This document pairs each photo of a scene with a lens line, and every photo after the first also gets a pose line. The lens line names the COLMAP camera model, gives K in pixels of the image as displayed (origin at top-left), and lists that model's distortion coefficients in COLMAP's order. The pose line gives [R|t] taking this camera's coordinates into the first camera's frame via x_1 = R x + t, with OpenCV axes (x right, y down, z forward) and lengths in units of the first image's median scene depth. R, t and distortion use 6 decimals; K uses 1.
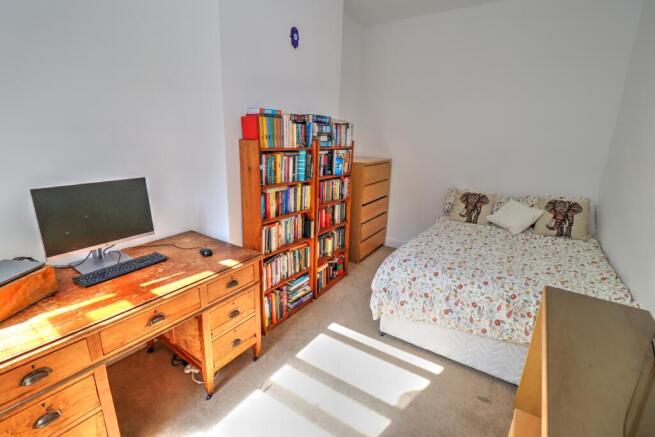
lens RADIAL K [[302.5, 0, 326.0], [0, 302.5, 217.7], [0, 0, 1]] dist [-0.007864, -0.008915]
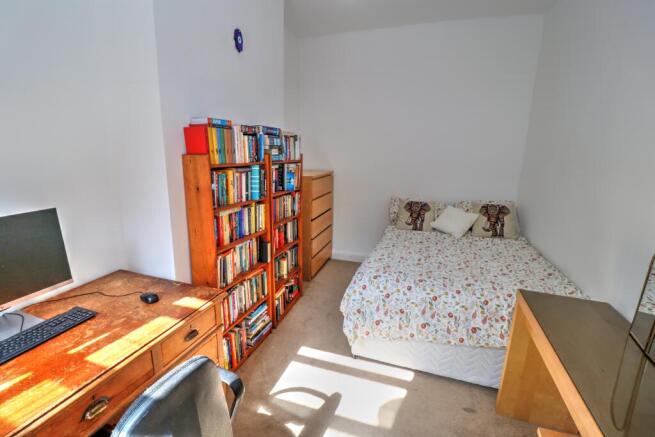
lens RADIAL K [[302.5, 0, 329.1], [0, 302.5, 217.8], [0, 0, 1]] dist [-0.007864, -0.008915]
pose [[0.966746, -0.065455, 0.247220, -0.101235], [0.074699, 0.996808, -0.028190, -0.028708], [-0.244586, 0.045719, 0.968549, 0.095803]]
